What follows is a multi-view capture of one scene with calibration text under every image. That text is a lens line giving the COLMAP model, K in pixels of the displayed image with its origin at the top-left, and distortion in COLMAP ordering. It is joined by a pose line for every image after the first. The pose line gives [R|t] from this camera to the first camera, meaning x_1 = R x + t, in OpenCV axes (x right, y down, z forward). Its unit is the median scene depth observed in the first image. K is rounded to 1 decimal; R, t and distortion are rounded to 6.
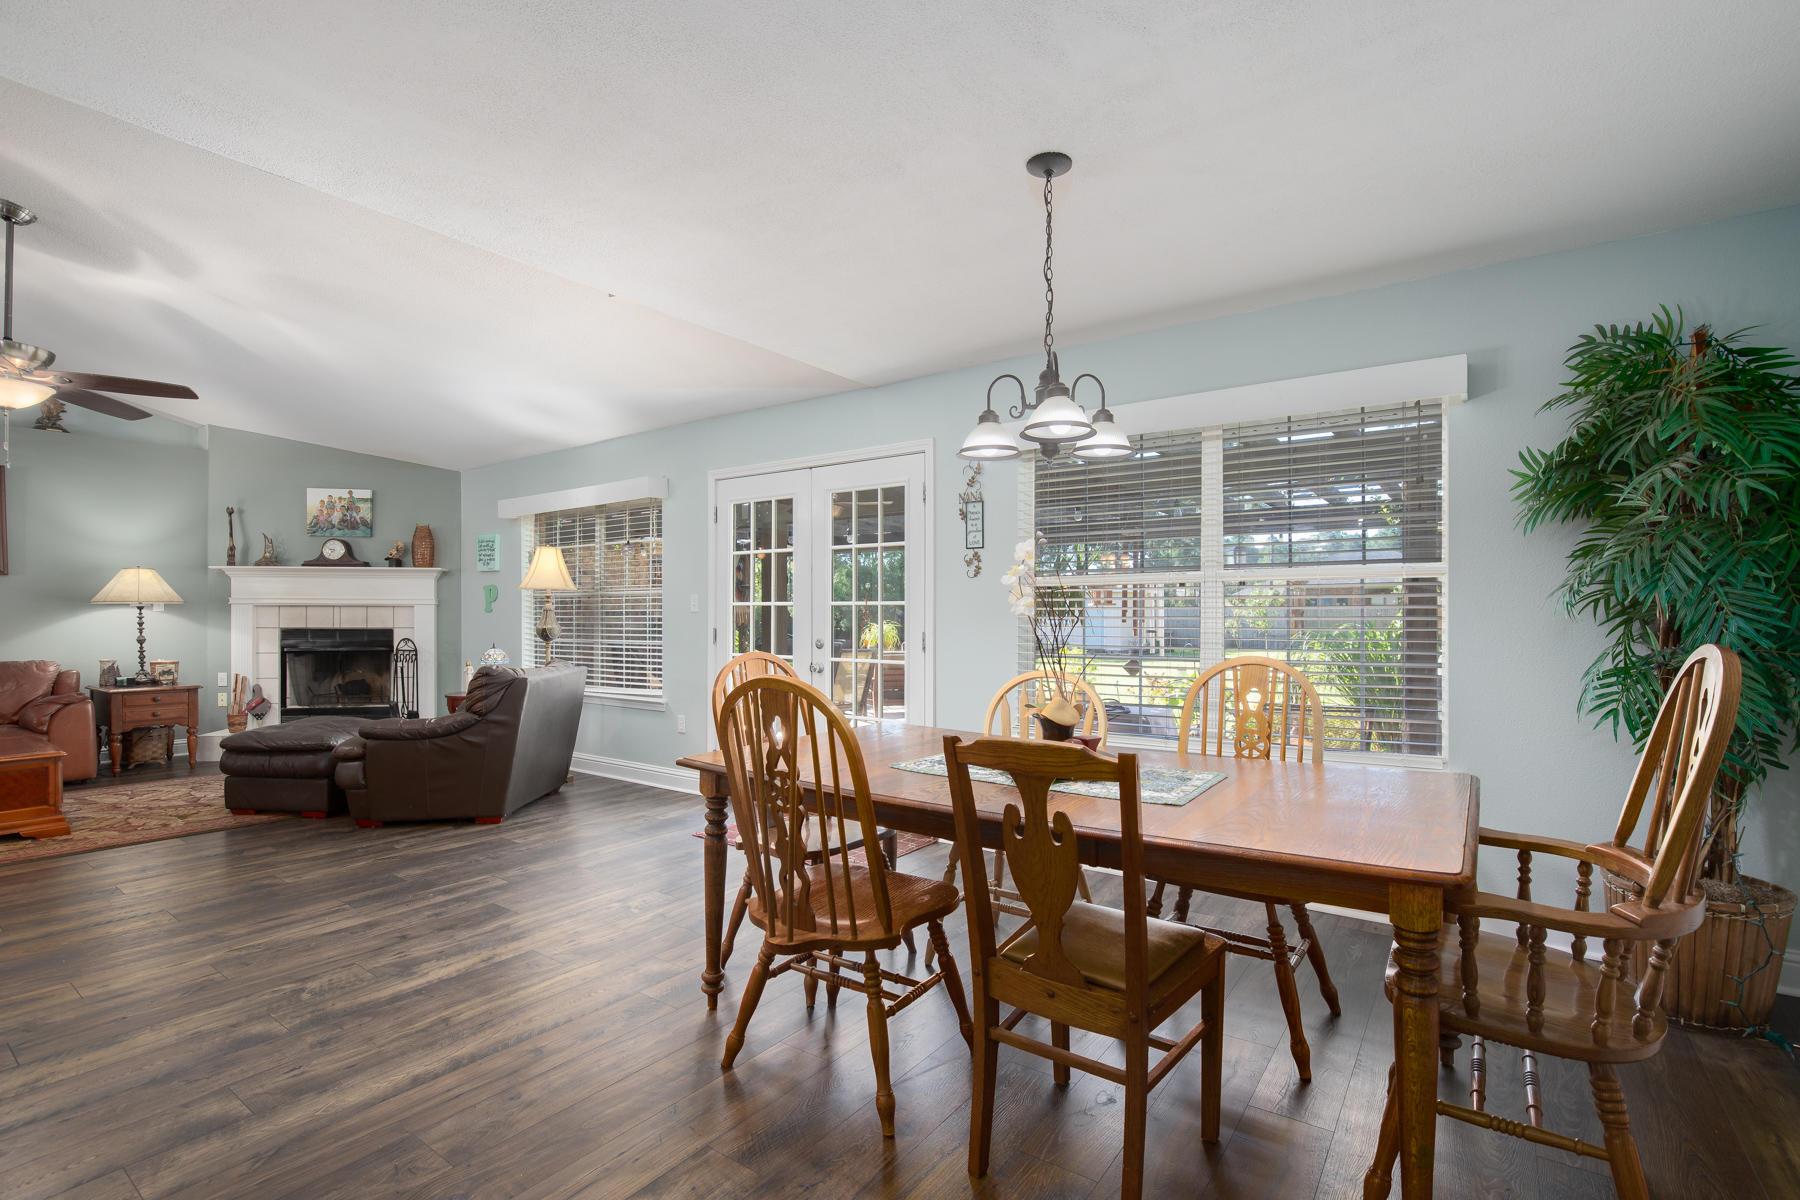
lens RADIAL K [[833.8, 0, 881.1], [0, 833.8, 610.0], [0, 0, 1]] dist [-0.003587, 0.000748]
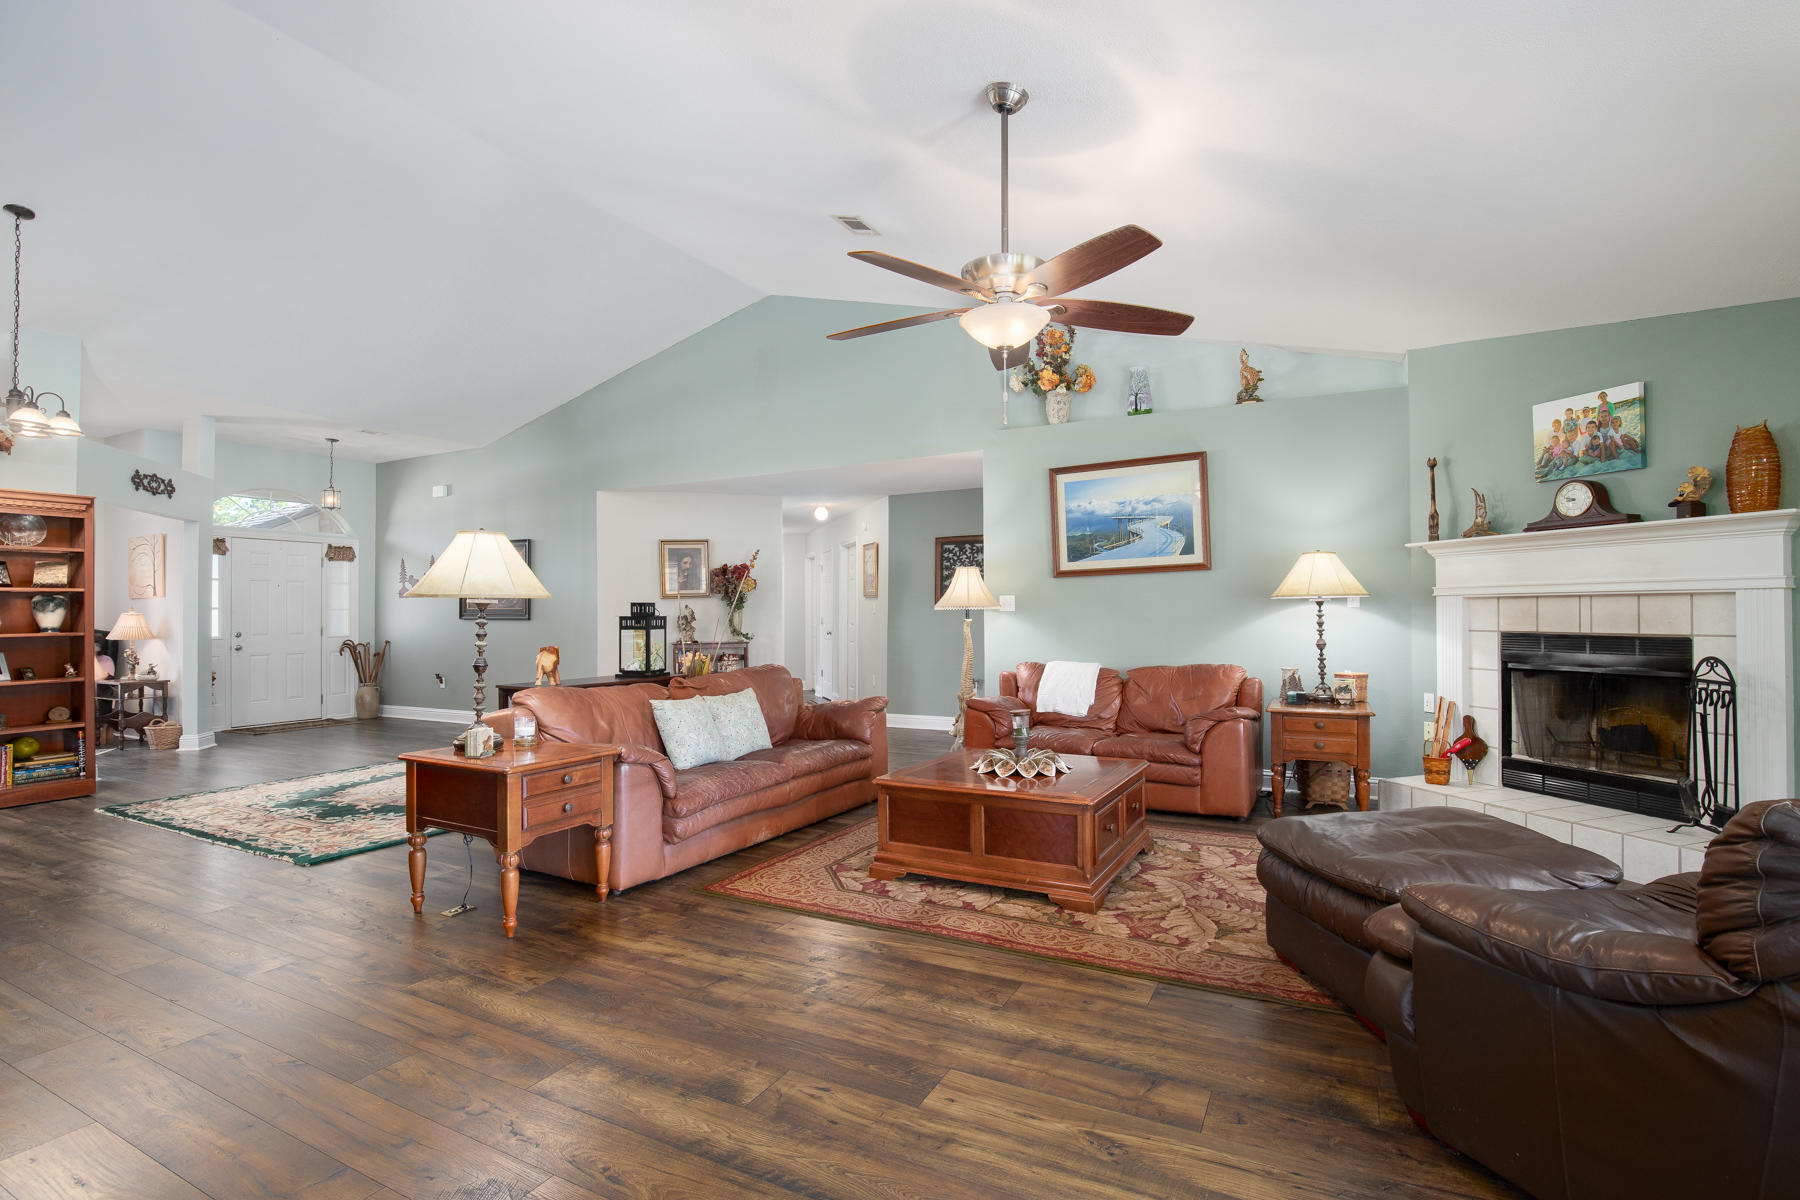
lens RADIAL K [[844.3, 0, 909.3], [0, 844.3, 604.9], [0, 0, 1]] dist [-0.026678, 0.004717]
pose [[0.175915, -0.010785, -0.984346, -0.172577], [0.012005, 0.999889, -0.008810, 0.001265], [0.984332, -0.010267, 0.176025, 0.453122]]
